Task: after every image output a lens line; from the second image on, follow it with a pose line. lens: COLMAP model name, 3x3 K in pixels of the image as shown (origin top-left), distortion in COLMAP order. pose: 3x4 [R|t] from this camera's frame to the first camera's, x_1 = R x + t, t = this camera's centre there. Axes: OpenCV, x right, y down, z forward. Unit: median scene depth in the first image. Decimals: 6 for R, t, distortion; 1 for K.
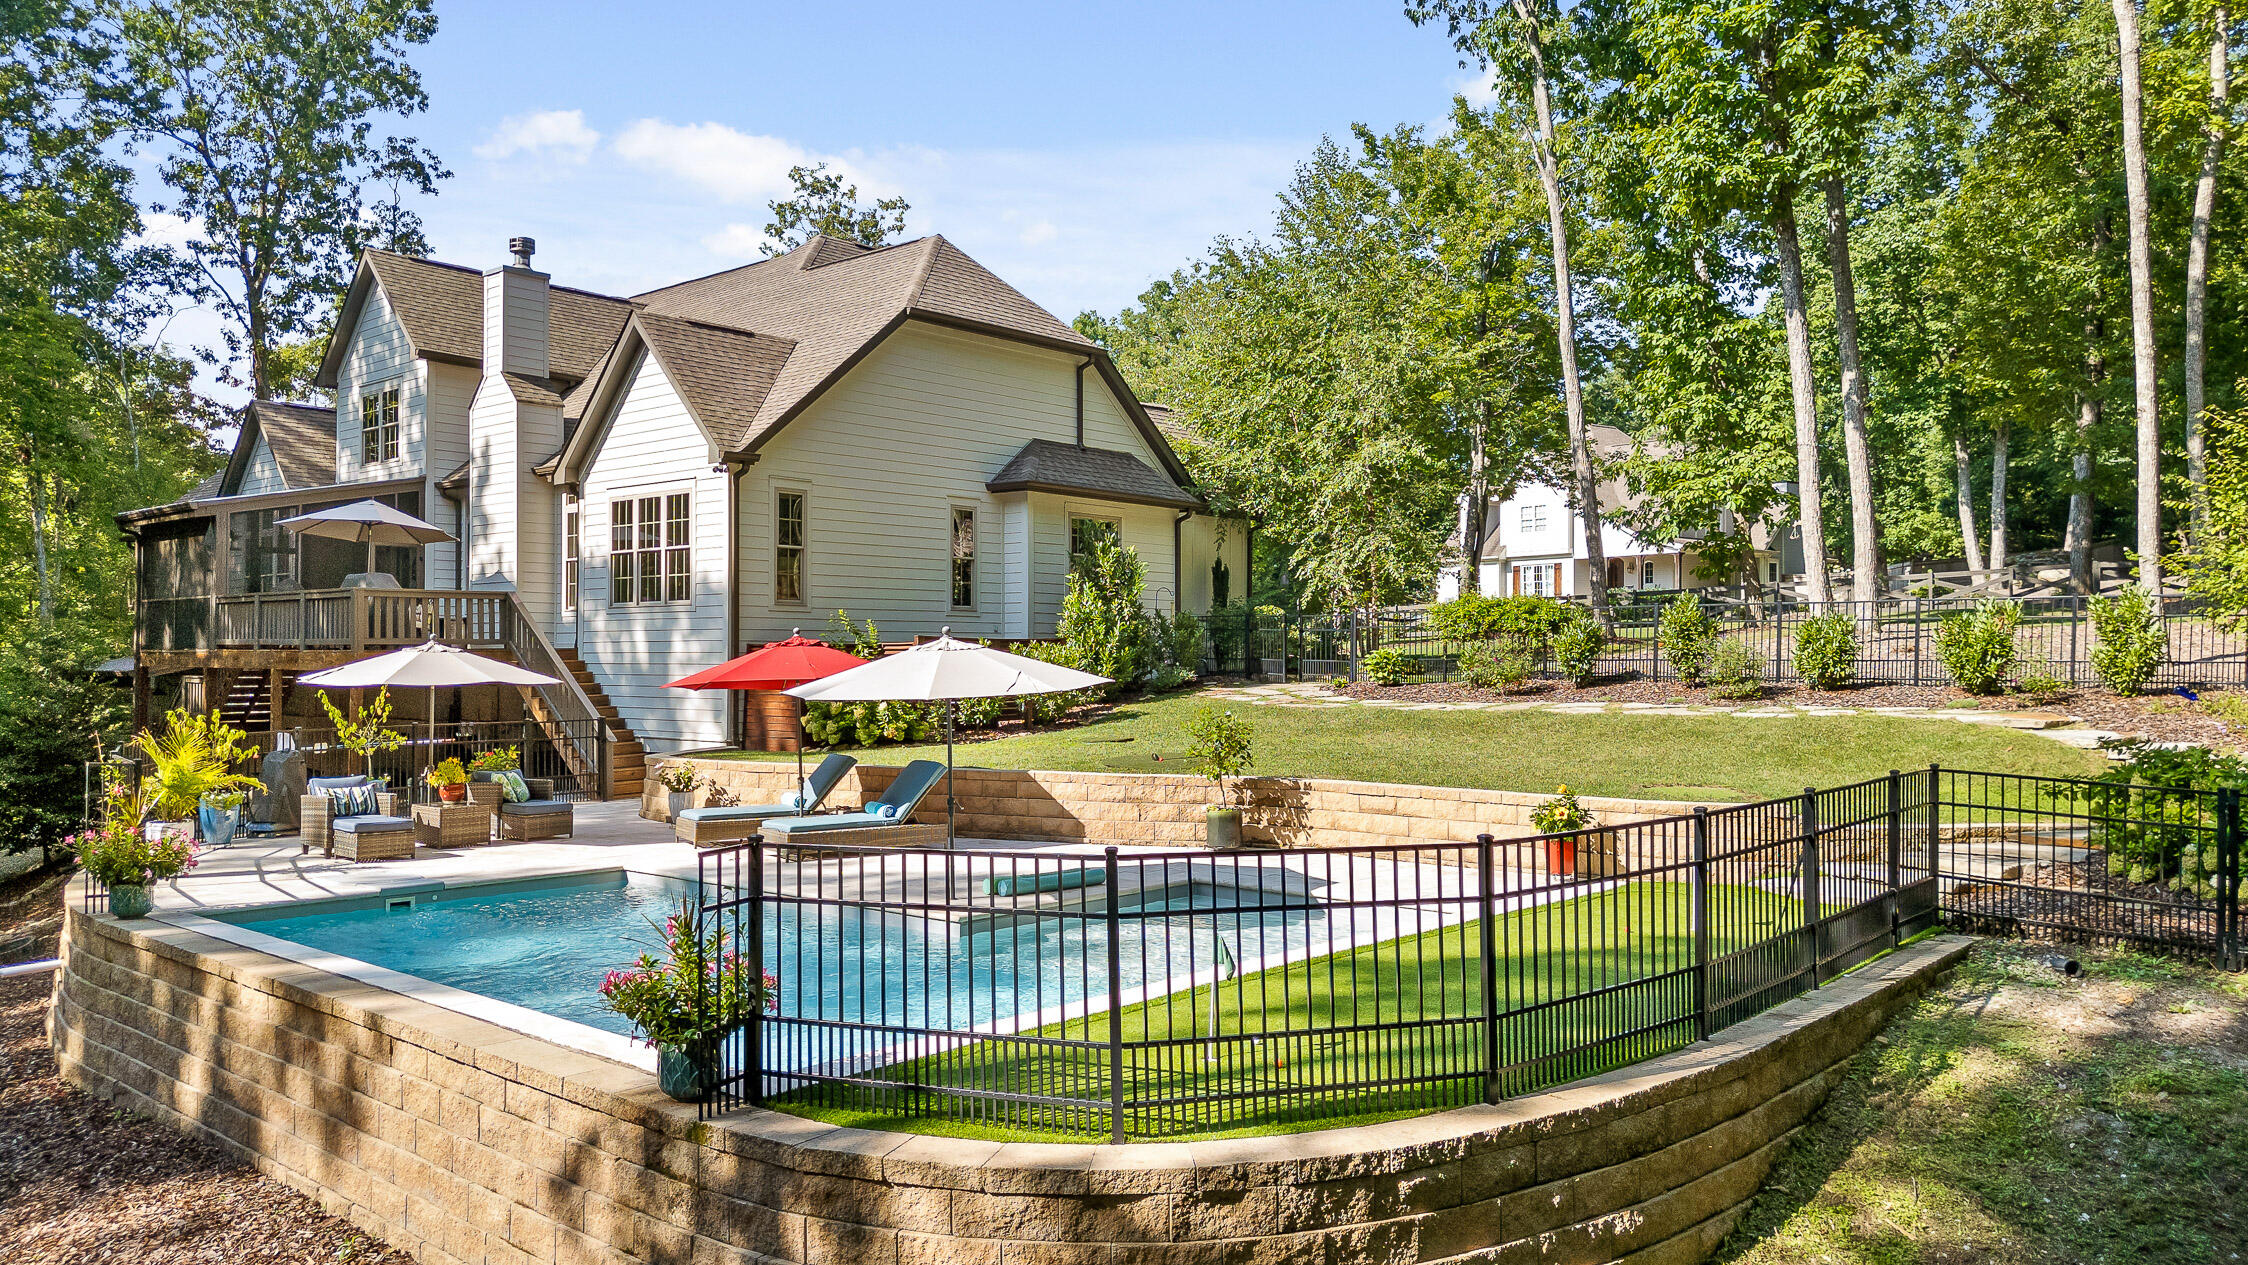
lens RADIAL K [[1564.3, 0, 1124.0], [0, 1564.3, 632.5], [0, 0, 1]] dist [0.087562, -0.110445]
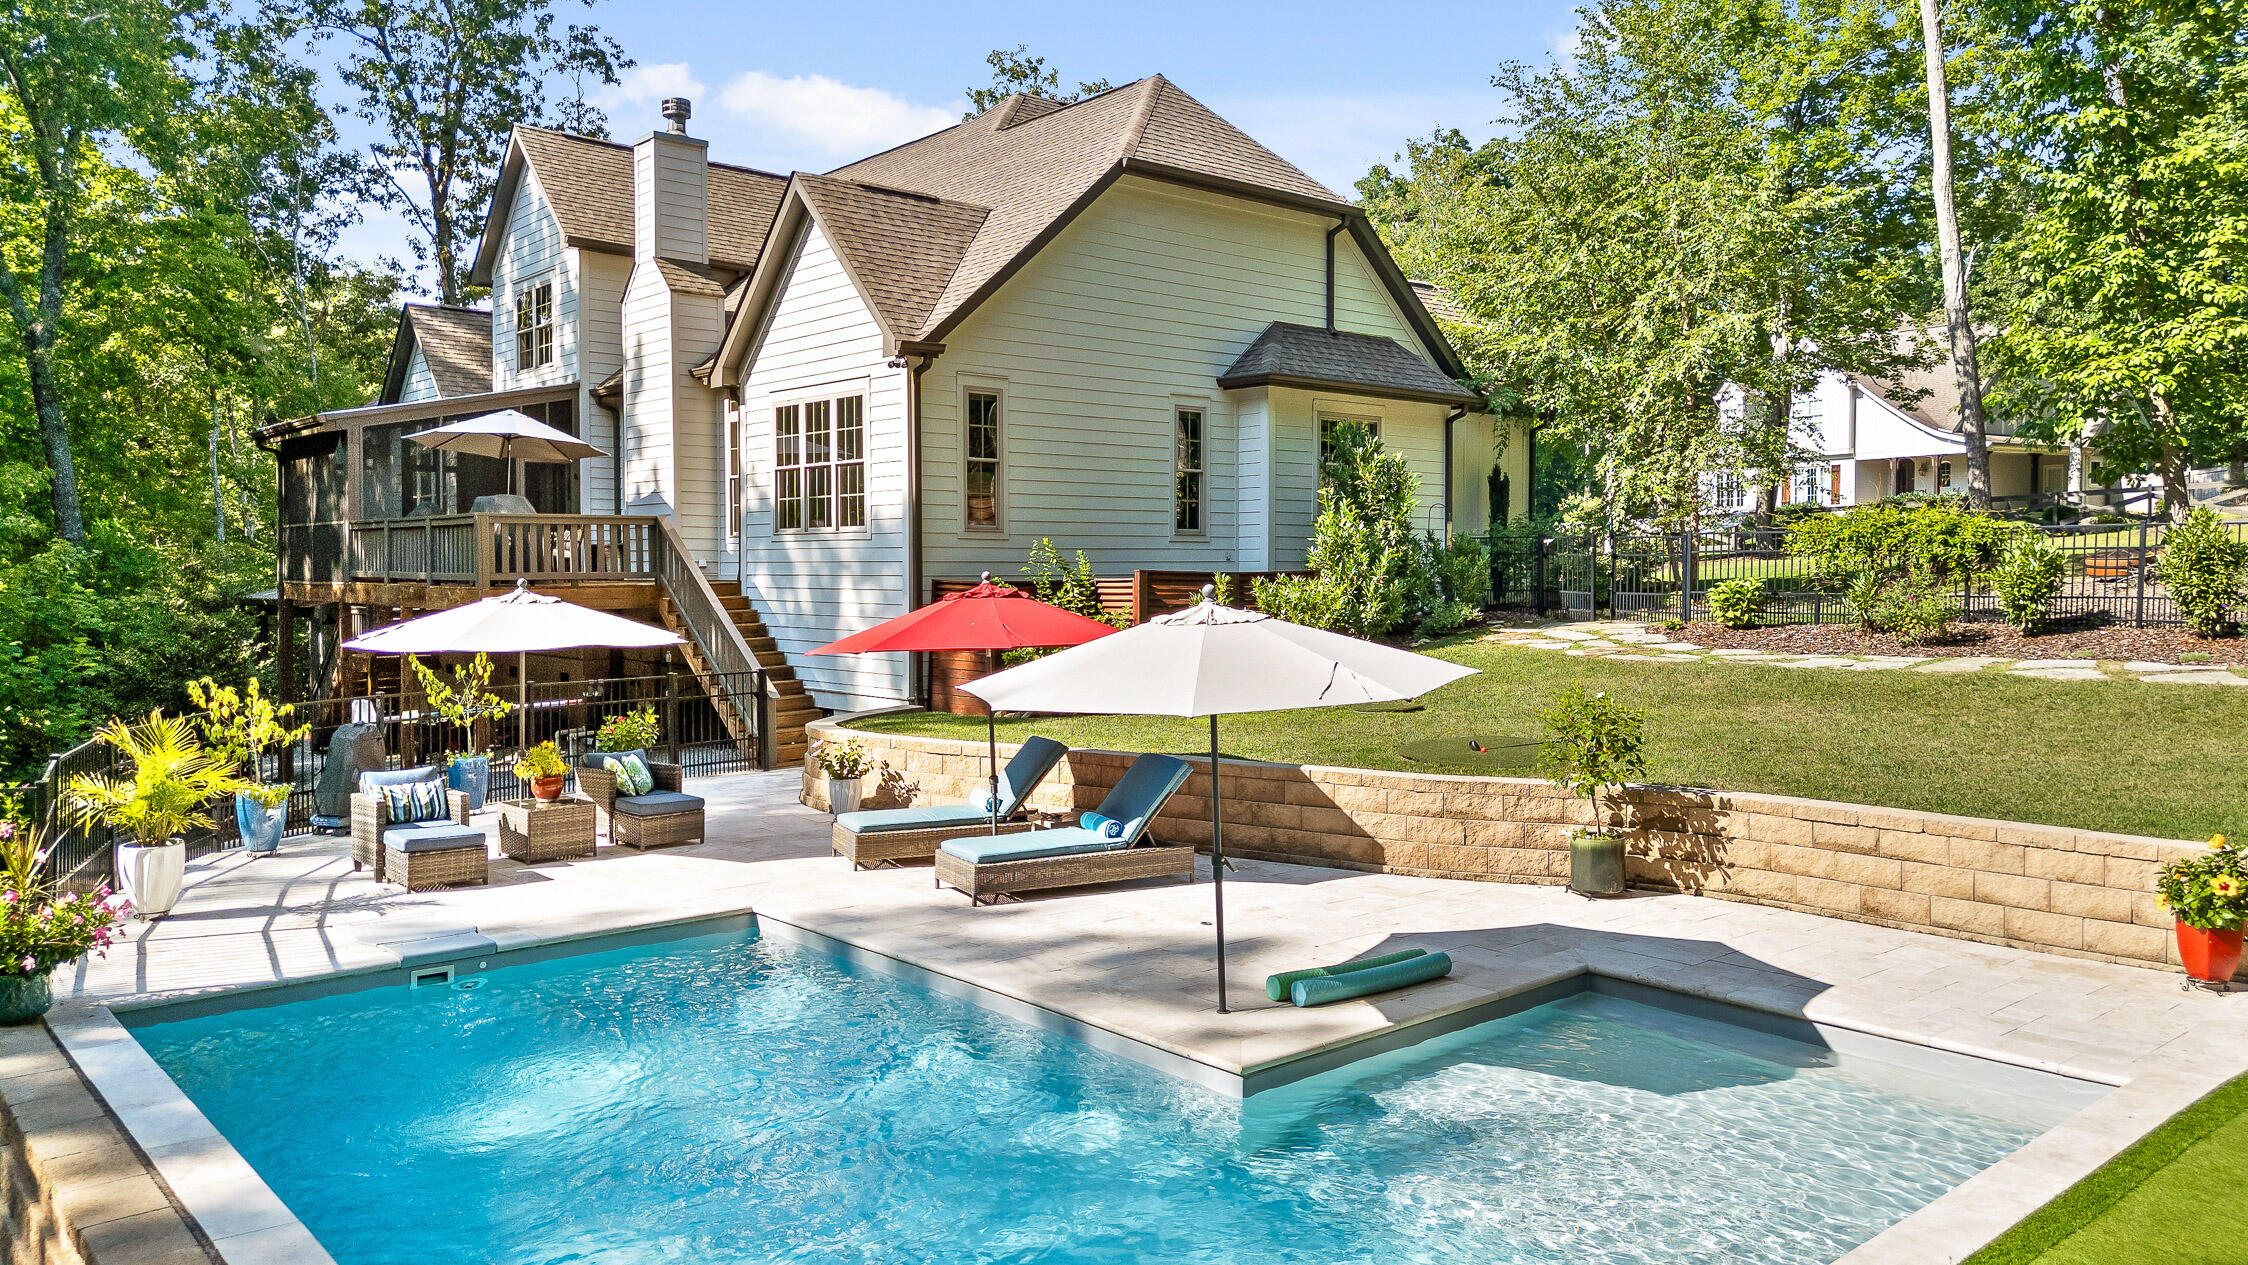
lens RADIAL K [[1564.3, 0, 1124.0], [0, 1564.3, 632.5], [0, 0, 1]] dist [0.087562, -0.110445]
pose [[0.991828, 0.002295, -0.127564, -0.031631], [0.005028, 0.998358, 0.057056, -0.009489], [0.127485, -0.057231, 0.990188, 0.174916]]
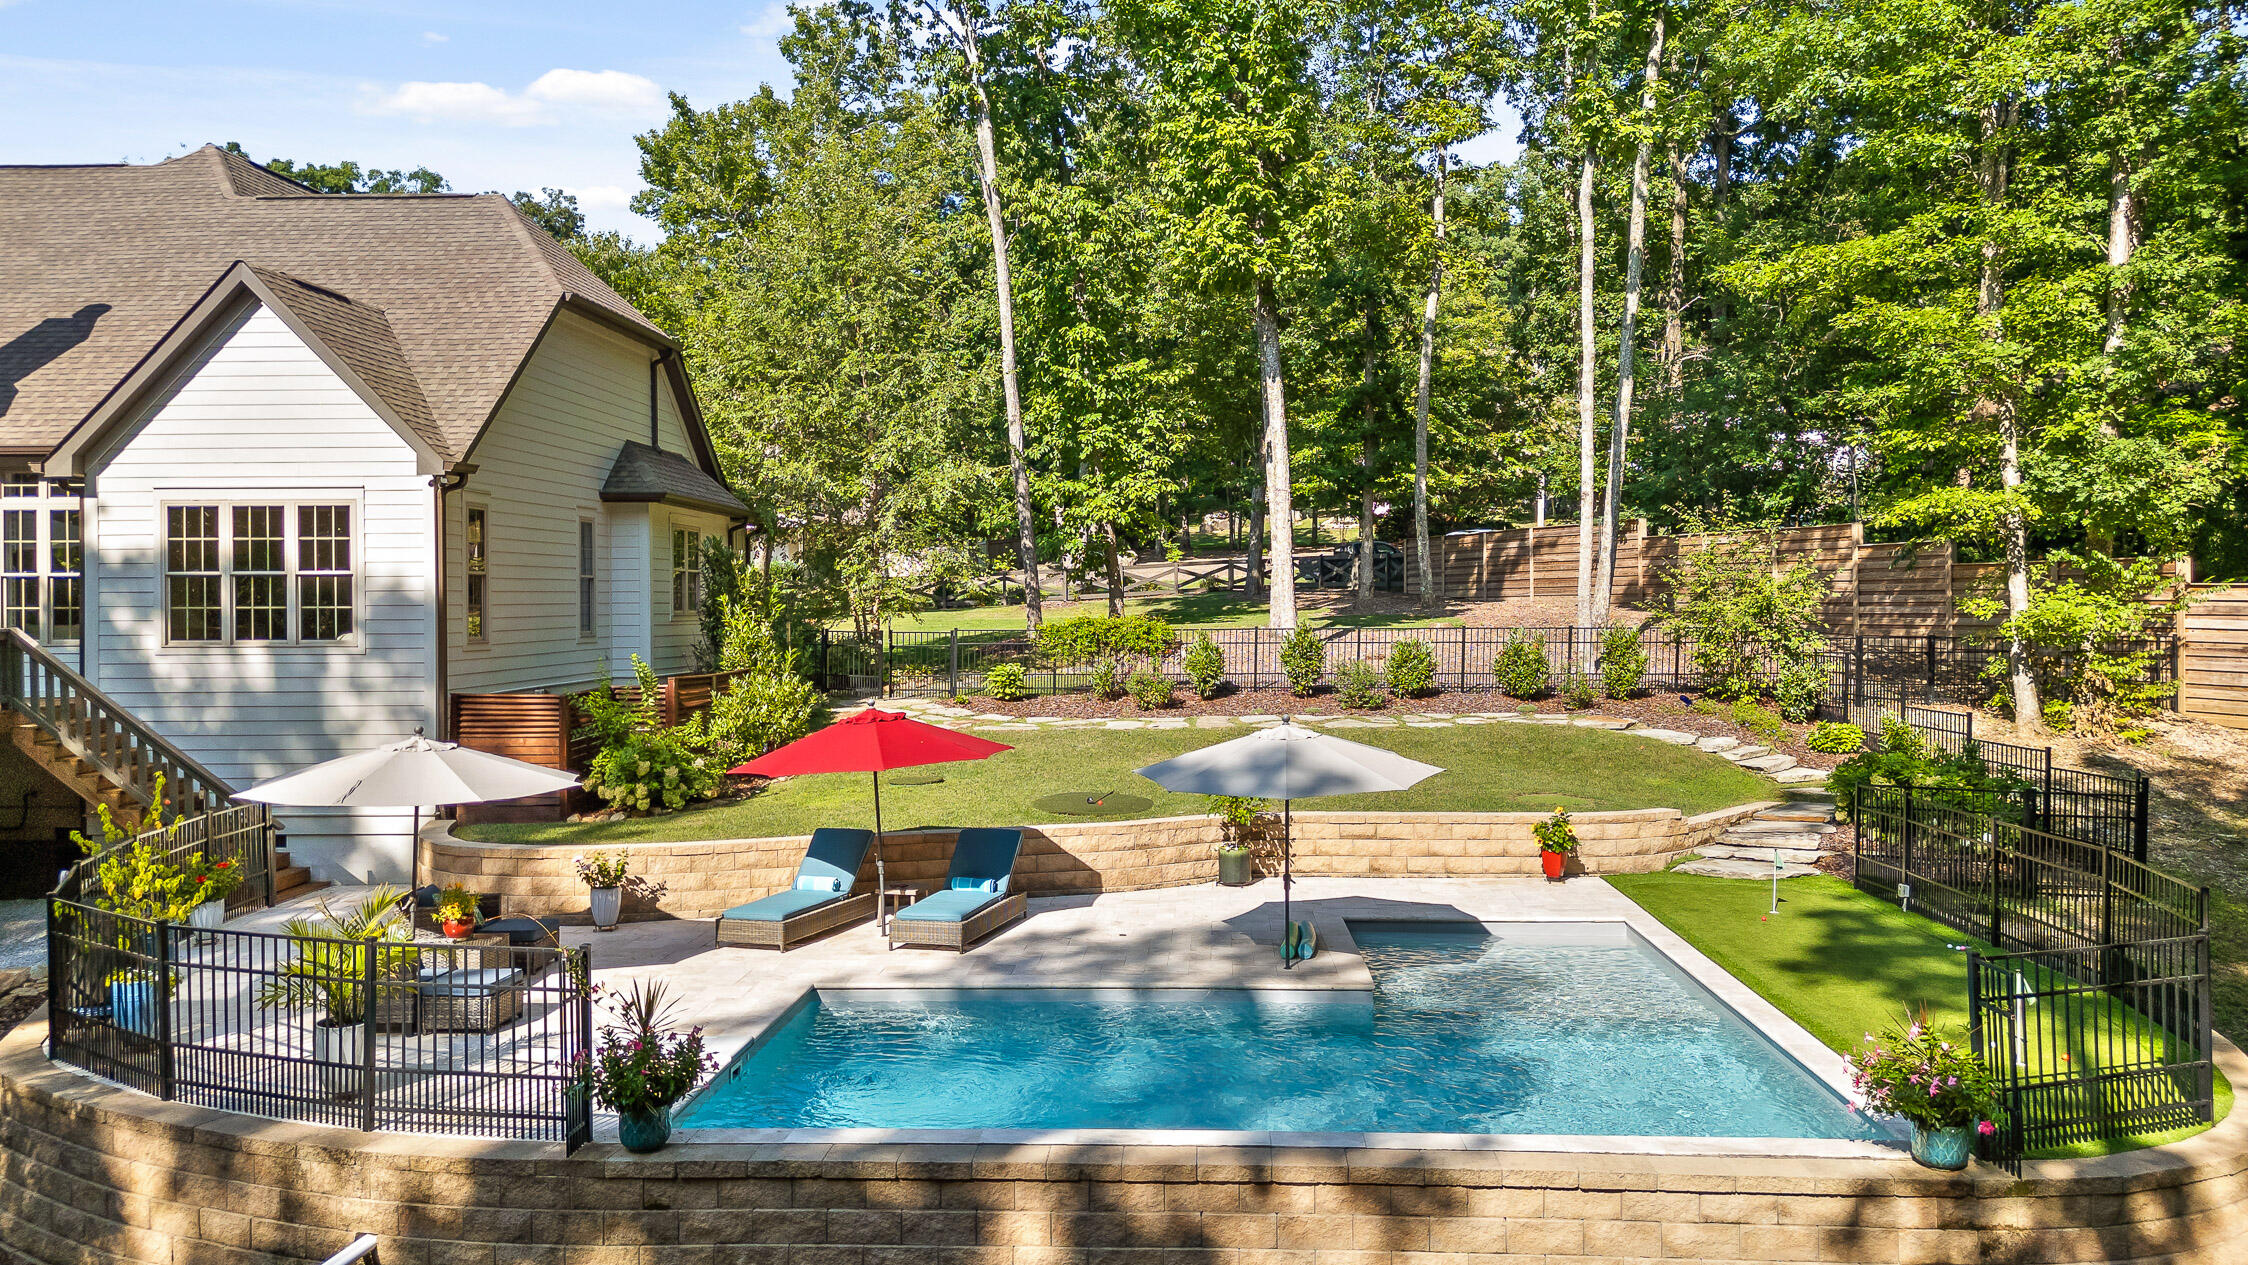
lens RADIAL K [[1564.3, 0, 1124.0], [0, 1564.3, 632.5], [0, 0, 1]] dist [0.087562, -0.110445]
pose [[0.789895, -0.017524, 0.612992, -0.397158], [-0.001384, 0.999538, 0.030357, -0.042284], [-0.613241, -0.024827, 0.789505, 0.107790]]
